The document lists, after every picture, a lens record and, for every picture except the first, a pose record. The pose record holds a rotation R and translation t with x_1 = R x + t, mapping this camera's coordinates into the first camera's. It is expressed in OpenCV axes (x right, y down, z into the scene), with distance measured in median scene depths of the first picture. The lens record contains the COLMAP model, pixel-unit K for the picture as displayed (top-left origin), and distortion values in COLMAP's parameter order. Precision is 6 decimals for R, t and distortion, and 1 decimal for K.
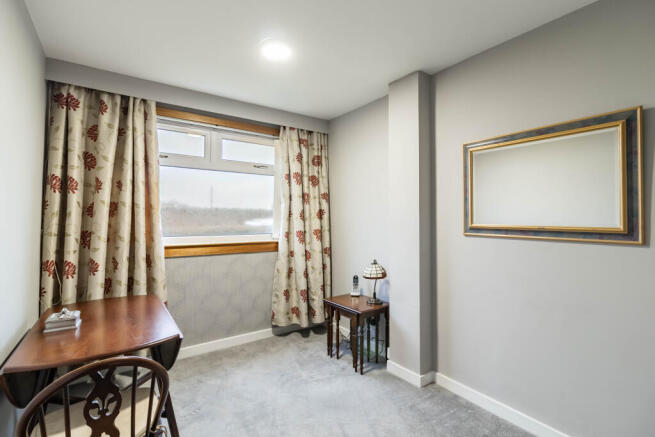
lens RADIAL K [[305.7, 0, 324.8], [0, 305.7, 217.4], [0, 0, 1]] dist [-0.005314, -0.002136]
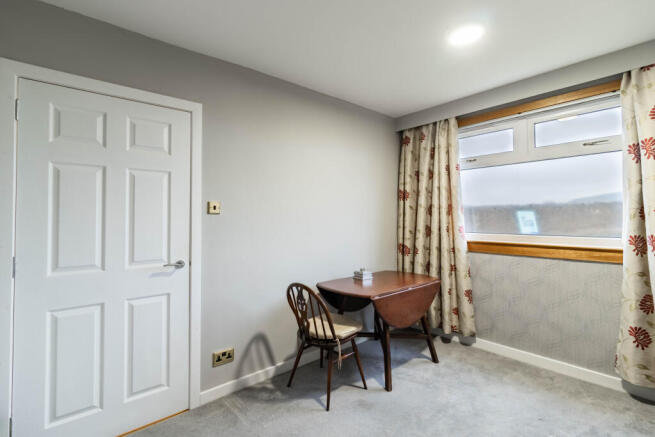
lens RADIAL K [[305.7, 0, 323.6], [0, 305.7, 217.8], [0, 0, 1]] dist [-0.005314, -0.002136]
pose [[0.085680, -0.003251, -0.996317, 0.555154], [0.010679, 0.999940, -0.002345, 0.005168], [0.996265, -0.010438, 0.085710, 0.380628]]
